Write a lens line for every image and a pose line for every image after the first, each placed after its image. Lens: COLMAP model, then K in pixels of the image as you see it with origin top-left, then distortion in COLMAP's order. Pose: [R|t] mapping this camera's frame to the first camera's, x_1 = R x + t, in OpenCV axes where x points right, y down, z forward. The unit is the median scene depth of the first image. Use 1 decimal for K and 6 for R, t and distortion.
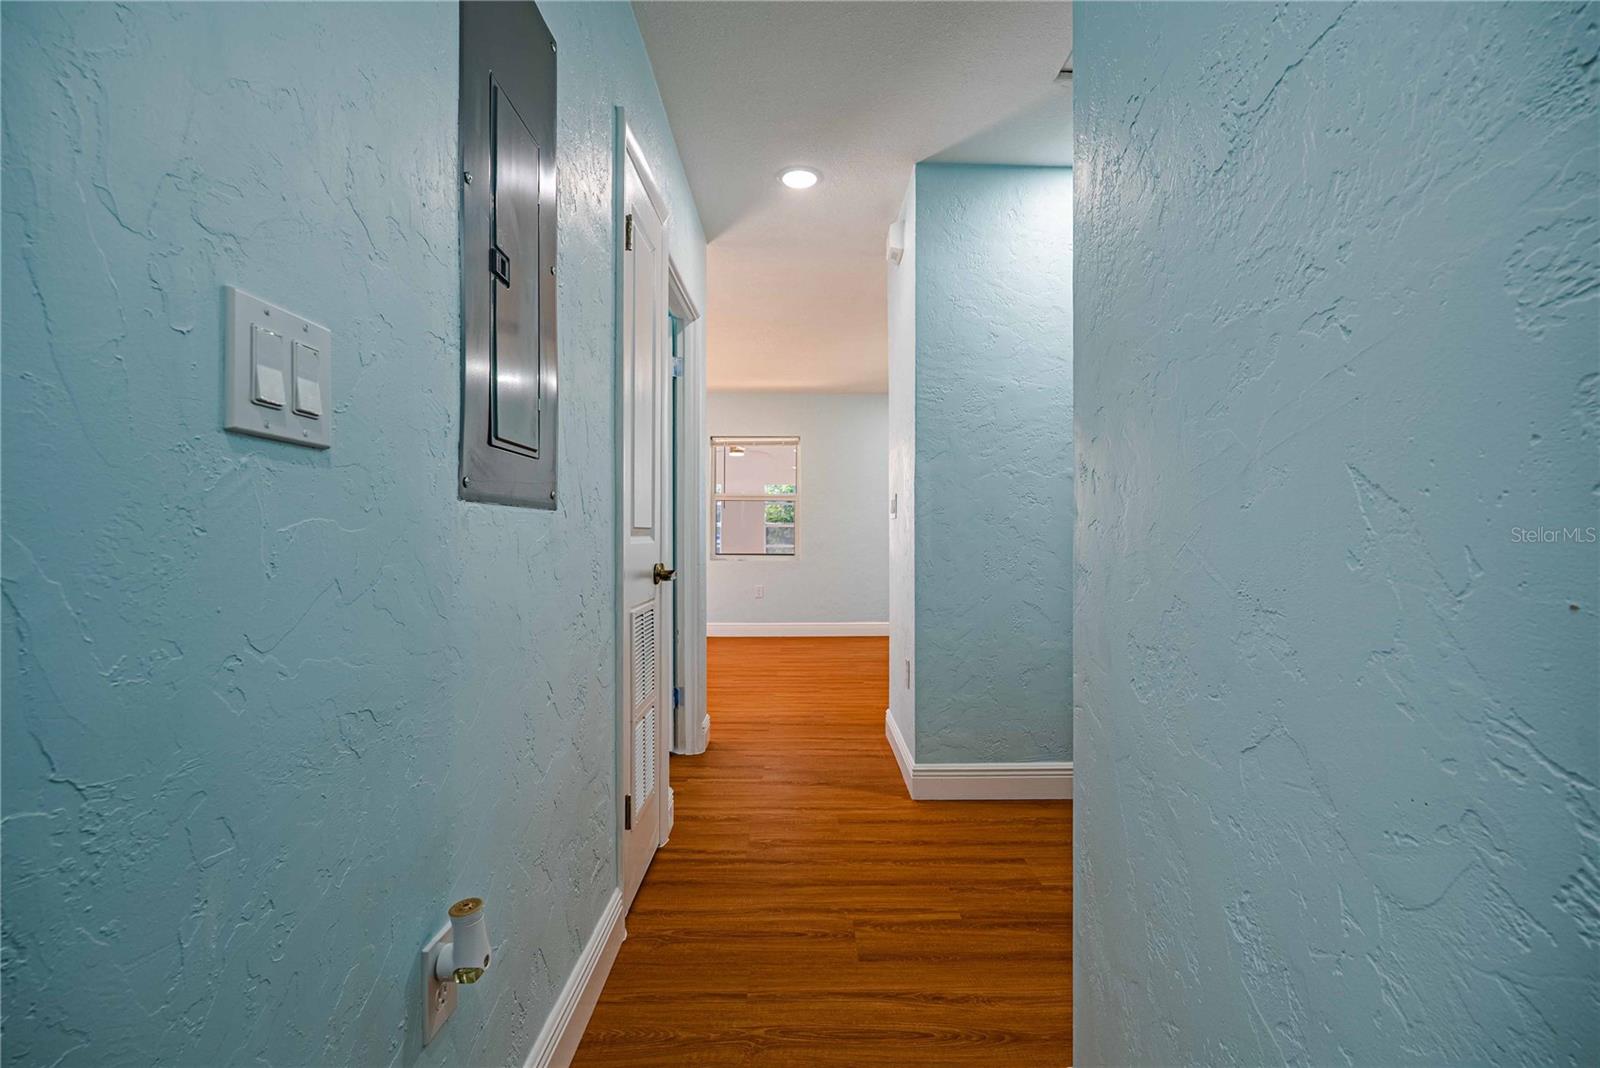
lens RADIAL K [[705.1, 0, 797.8], [0, 705.1, 535.2], [0, 0, 1]] dist [-0.002540, -0.000036]
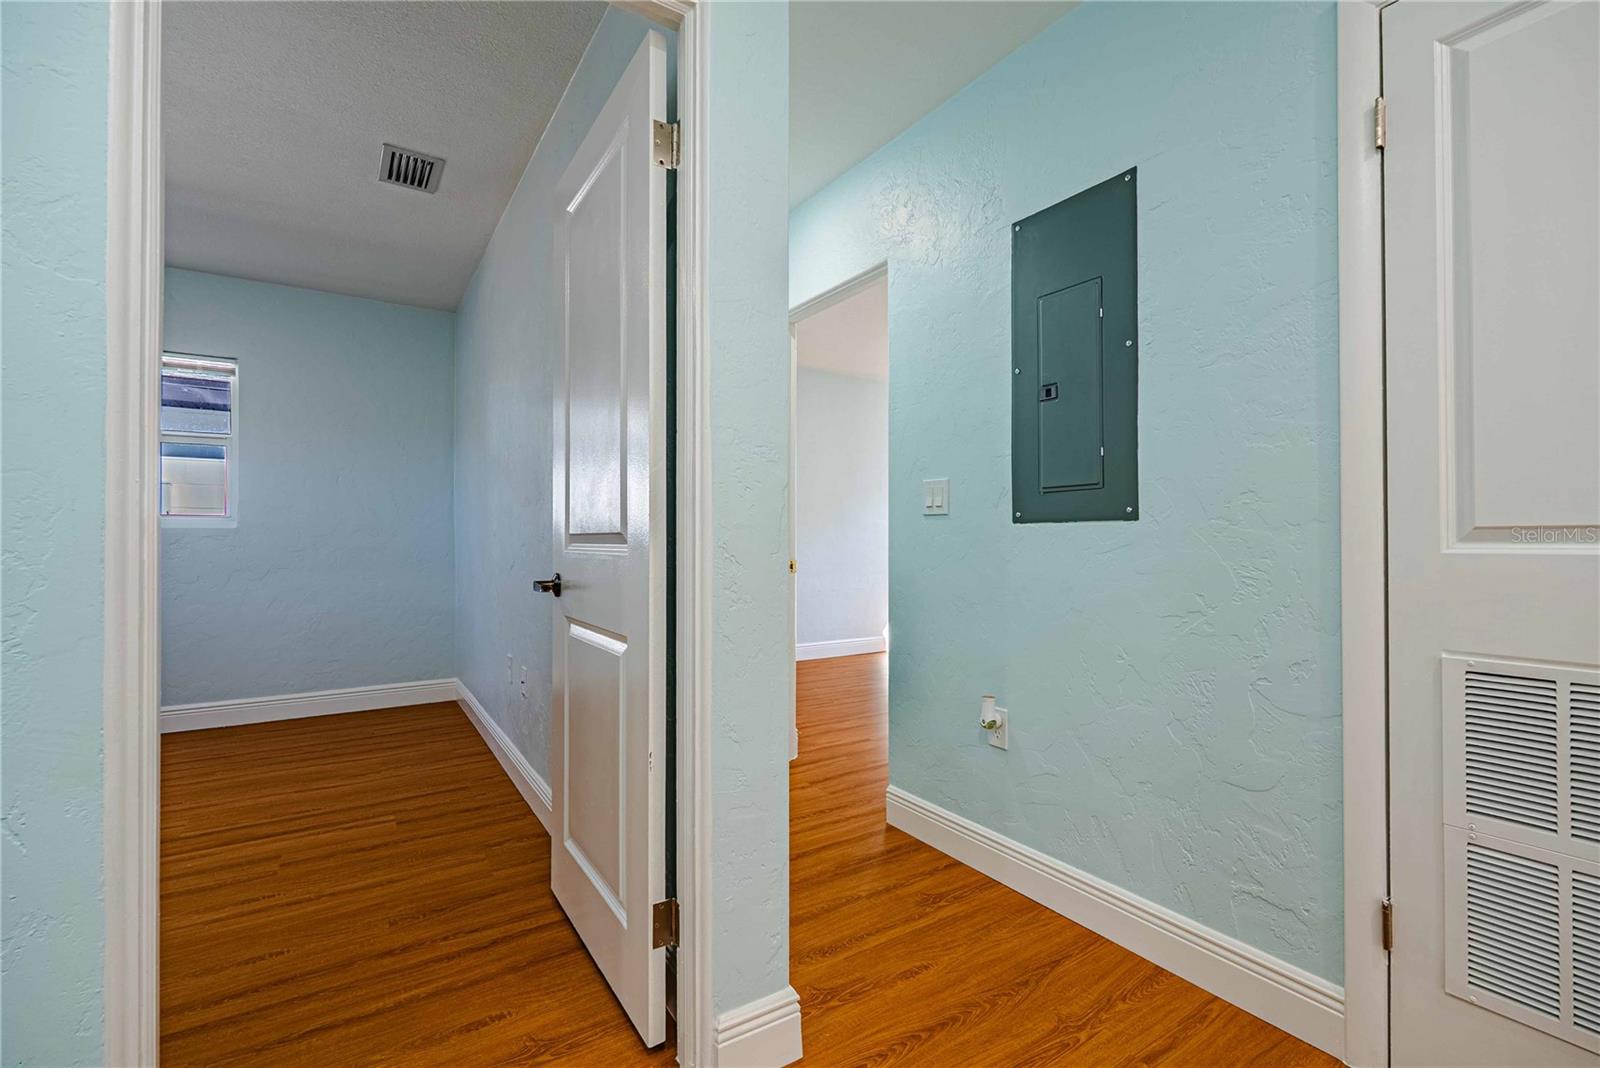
lens RADIAL K [[705.1, 0, 799.5], [0, 705.1, 535.2], [0, 0, 1]] dist [-0.002540, -0.000036]
pose [[-0.841206, -0.006959, -0.540670, 0.838890], [-0.002614, 0.999958, -0.008804, 0.004770], [0.540709, -0.005993, -0.841189, 1.647651]]
